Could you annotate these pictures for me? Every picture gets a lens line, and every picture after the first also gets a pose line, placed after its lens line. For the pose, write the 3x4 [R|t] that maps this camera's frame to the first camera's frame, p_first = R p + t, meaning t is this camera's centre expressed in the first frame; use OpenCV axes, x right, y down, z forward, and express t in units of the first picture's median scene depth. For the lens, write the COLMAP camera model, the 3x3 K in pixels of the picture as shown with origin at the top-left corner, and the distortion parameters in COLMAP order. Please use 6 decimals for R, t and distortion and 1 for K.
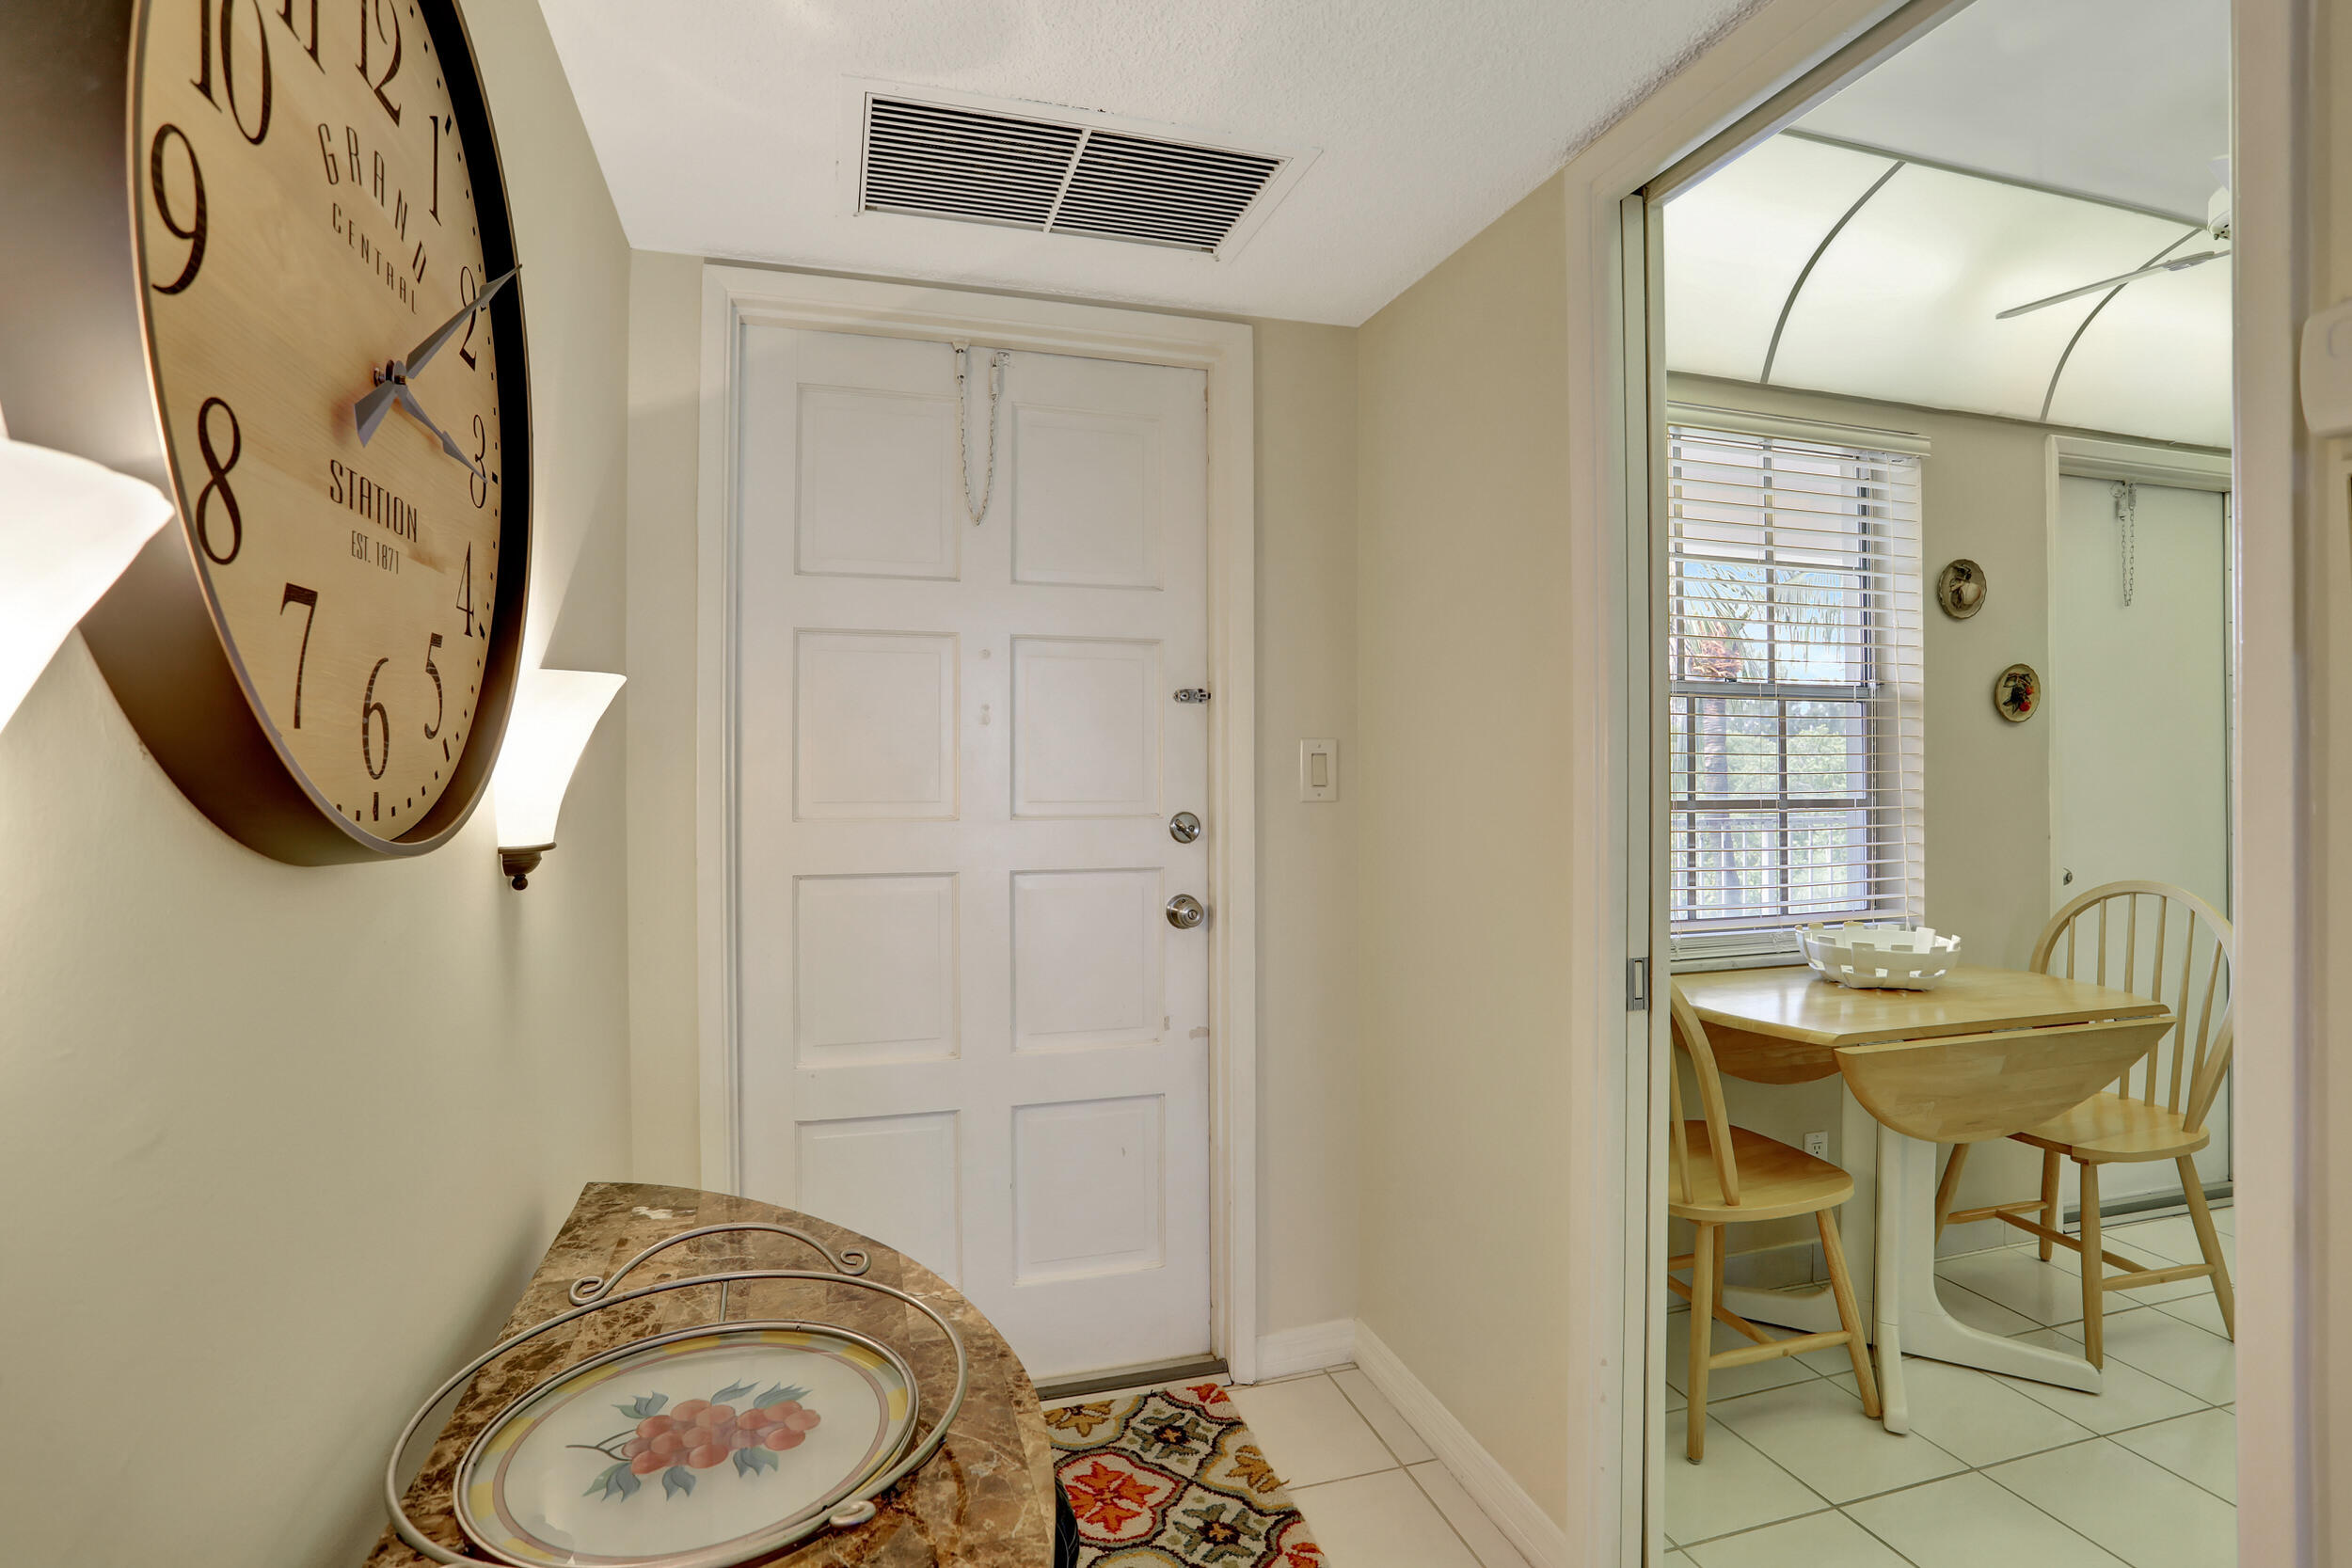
lens RADIAL K [[1118.9, 0, 1164.0], [0, 1118.9, 762.1], [0, 0, 1]] dist [-0.047528, 0.000251]
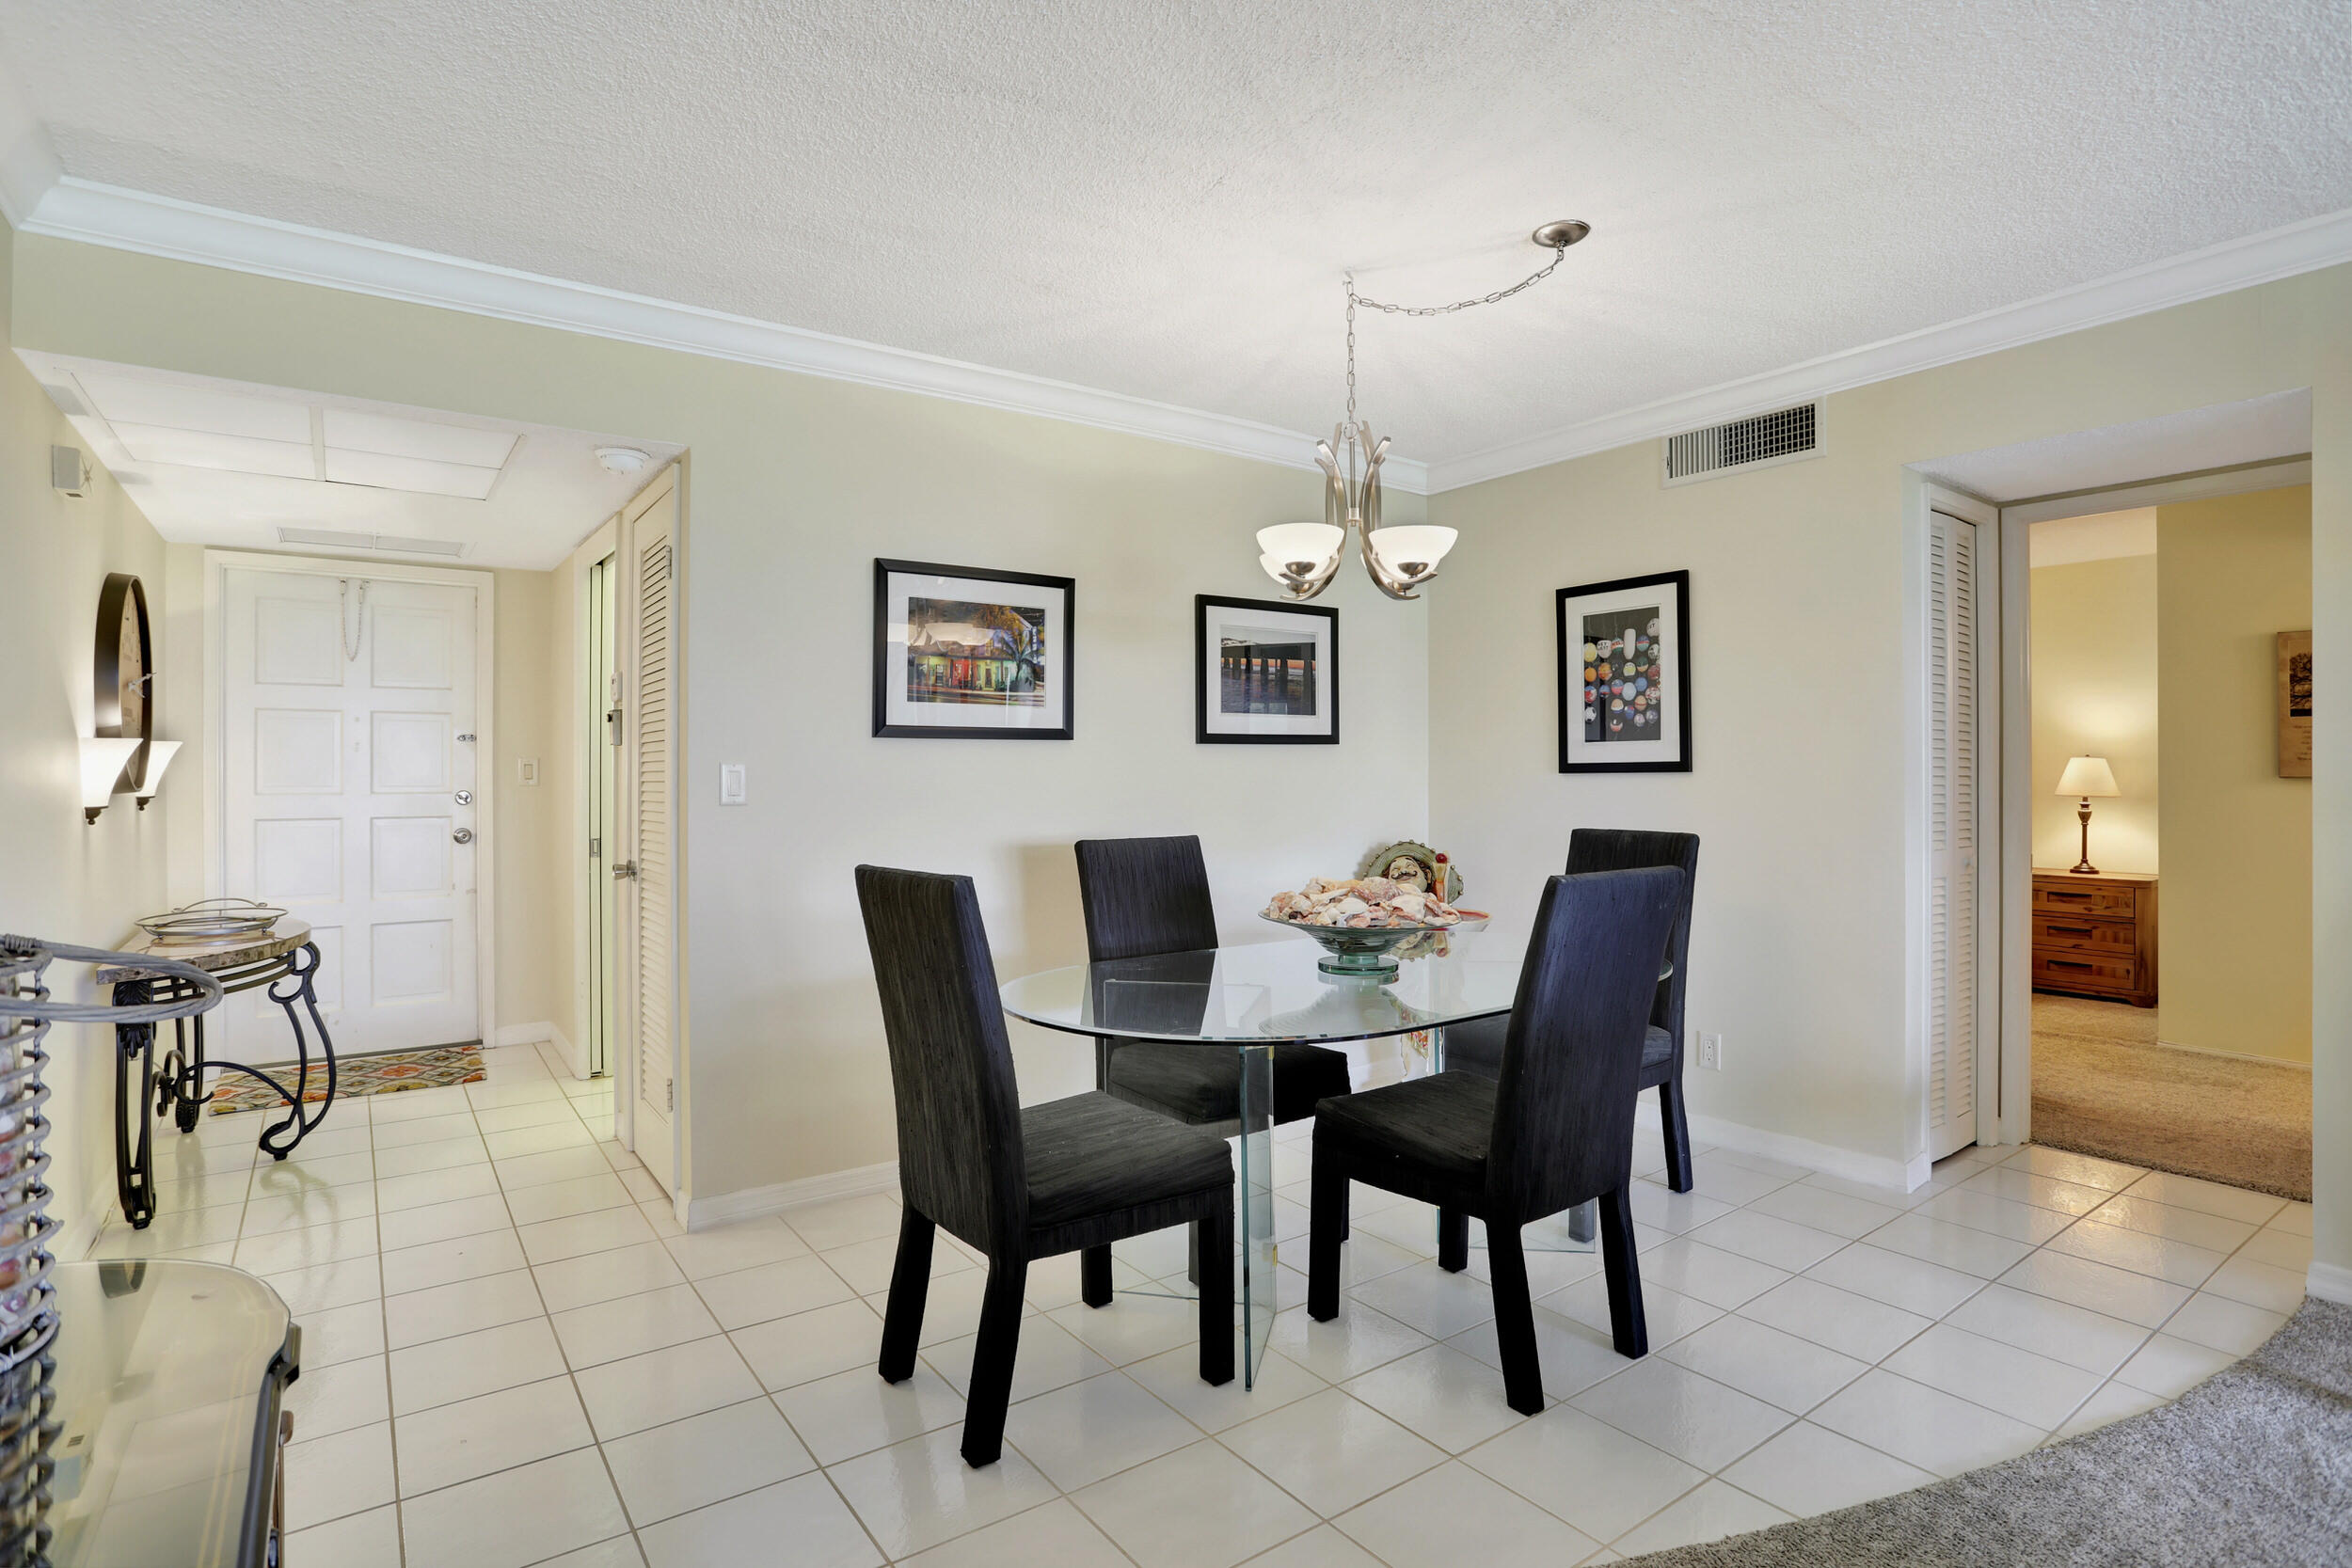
lens RADIAL K [[1172.6, 0, 1174.1], [0, 1172.6, 780.2], [0, 0, 1]] dist [-0.074555, 0.033410]
pose [[0.945799, -0.002247, 0.324744, 0.643043], [-0.001901, 0.999921, 0.012457, -0.008028], [-0.324747, -0.012399, 0.945720, -1.669008]]
